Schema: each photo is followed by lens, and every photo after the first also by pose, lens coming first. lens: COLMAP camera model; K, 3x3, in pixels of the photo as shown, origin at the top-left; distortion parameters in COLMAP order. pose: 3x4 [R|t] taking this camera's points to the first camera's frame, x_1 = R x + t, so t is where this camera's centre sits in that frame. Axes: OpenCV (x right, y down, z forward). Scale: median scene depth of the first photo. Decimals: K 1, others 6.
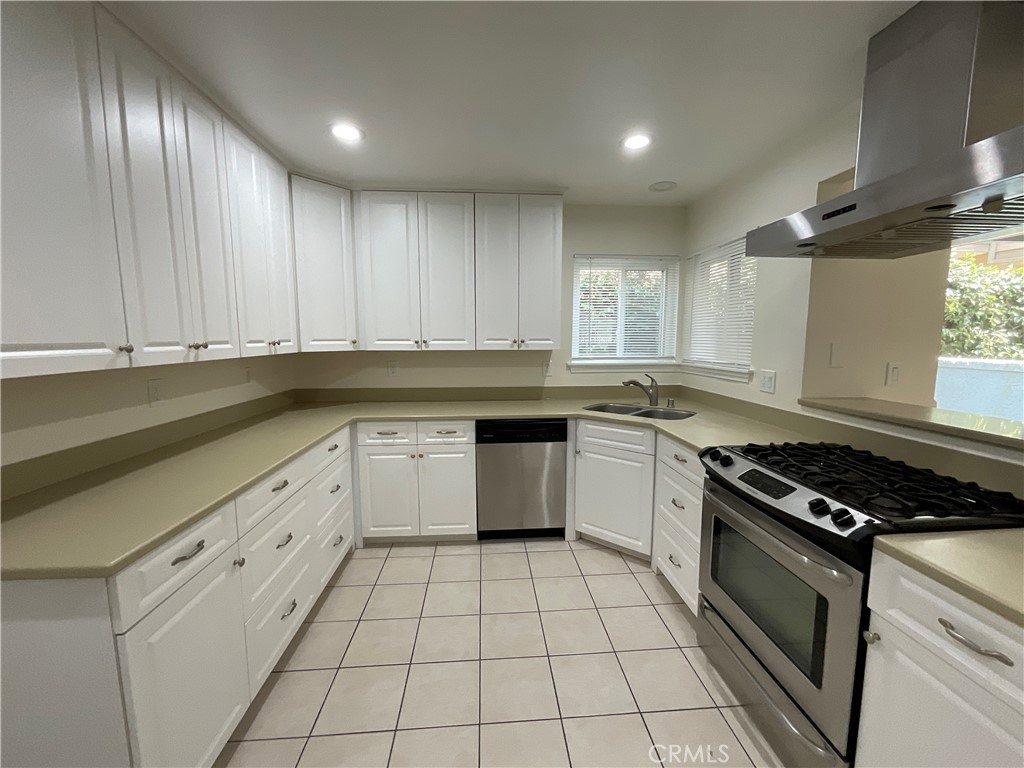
lens RADIAL K [[415.1, 0, 513.2], [0, 415.1, 386.2], [0, 0, 1]] dist [0.000106, 0.000693]
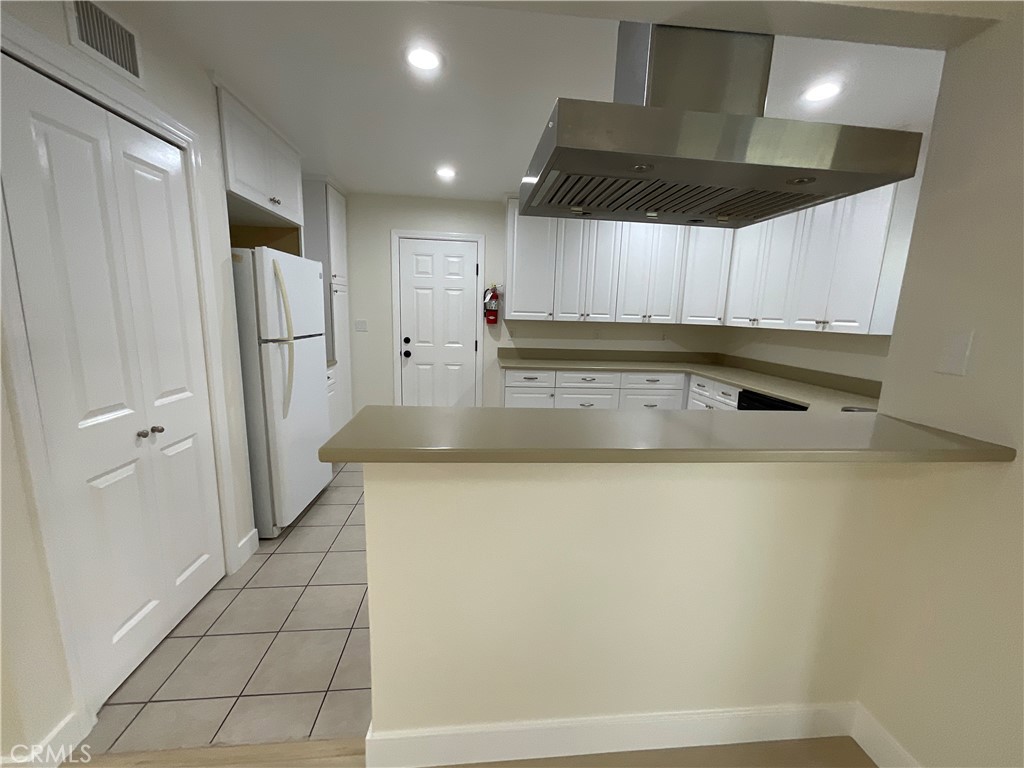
lens RADIAL K [[415.1, 0, 513.2], [0, 415.1, 386.2], [0, 0, 1]] dist [0.000106, 0.000693]
pose [[0.022184, 0.179385, -0.983529, 1.017339], [-0.147854, 0.973542, 0.174229, -0.030991], [0.988760, 0.141554, 0.048119, 0.318821]]
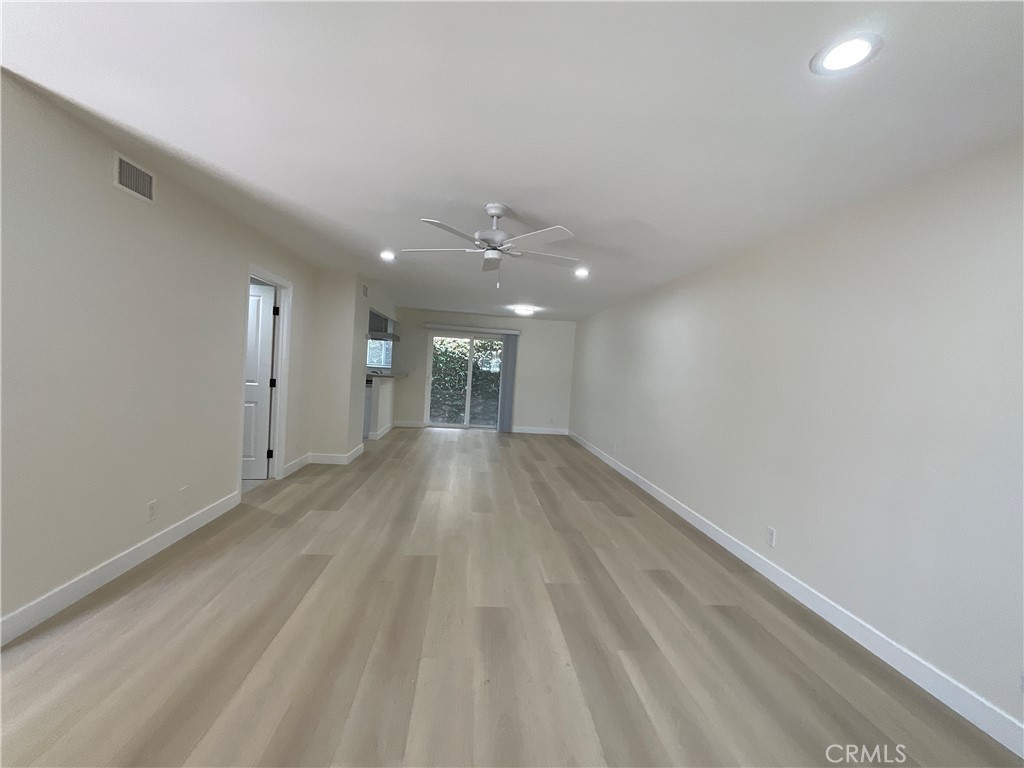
lens RADIAL K [[415.1, 0, 513.2], [0, 415.1, 386.2], [0, 0, 1]] dist [0.000106, 0.000693]
pose [[0.997150, 0.065984, 0.036586, 1.363072], [-0.063077, 0.995141, -0.075608, 0.299452], [-0.041397, 0.073085, 0.996466, -2.402027]]
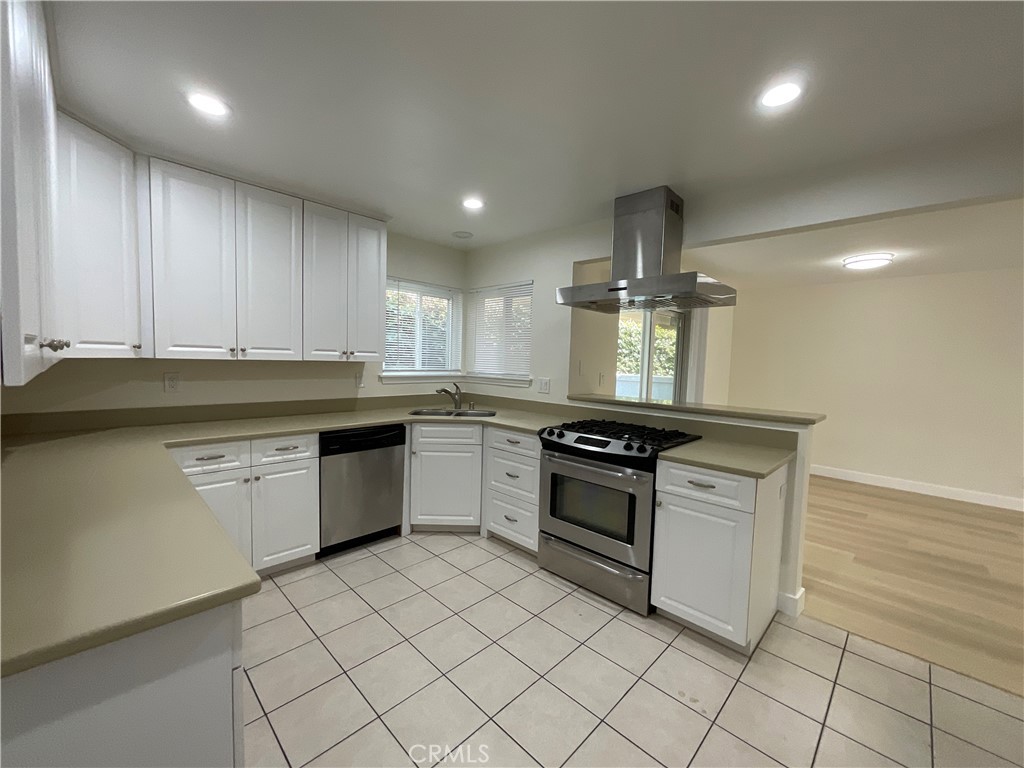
lens RADIAL K [[415.1, 0, 513.2], [0, 415.1, 386.2], [0, 0, 1]] dist [0.000106, 0.000693]
pose [[0.749287, -0.019823, 0.661948, -0.391686], [0.046253, 0.998677, -0.022449, 0.016517], [-0.660628, 0.047438, 0.749213, -0.030928]]
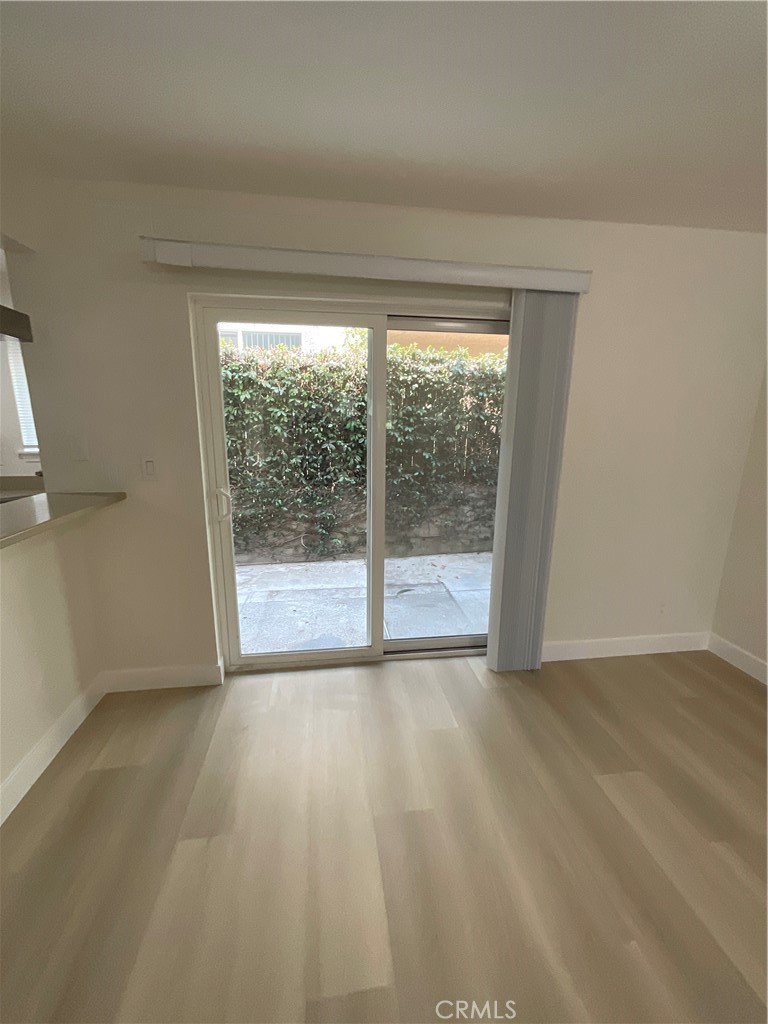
lens RADIAL K [[415.1, 0, 381.8], [0, 415.1, 513.7], [0, 0, 1]] dist [0.000106, 0.000693]
pose [[0.997424, -0.005501, 0.071519, 1.086196], [-0.002214, 0.994219, 0.107349, -0.021899], [-0.071696, -0.107231, 0.991646, 0.000777]]
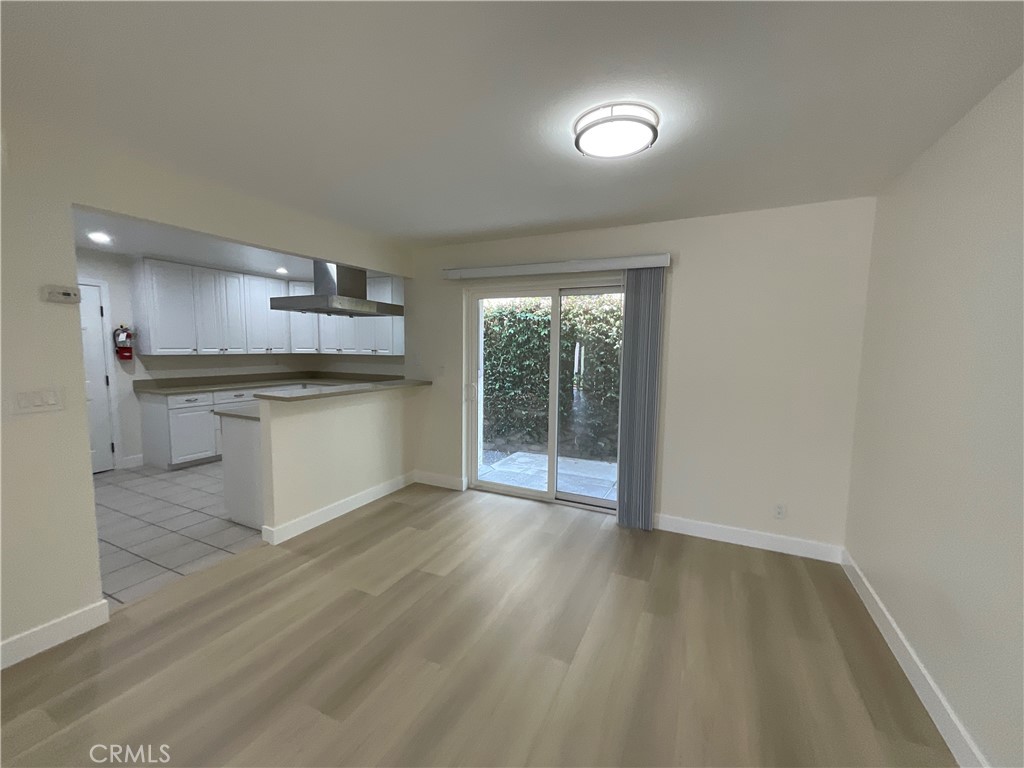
lens RADIAL K [[413.5, 0, 512.0], [0, 413.5, 384.0], [0, 0, 1]] dist [-0.000292, 0.000554]
pose [[0.869807, 0.057239, -0.490061, 1.703793], [-0.071984, 0.997342, -0.011275, 0.028650], [0.488113, 0.045084, 0.871615, -0.432765]]
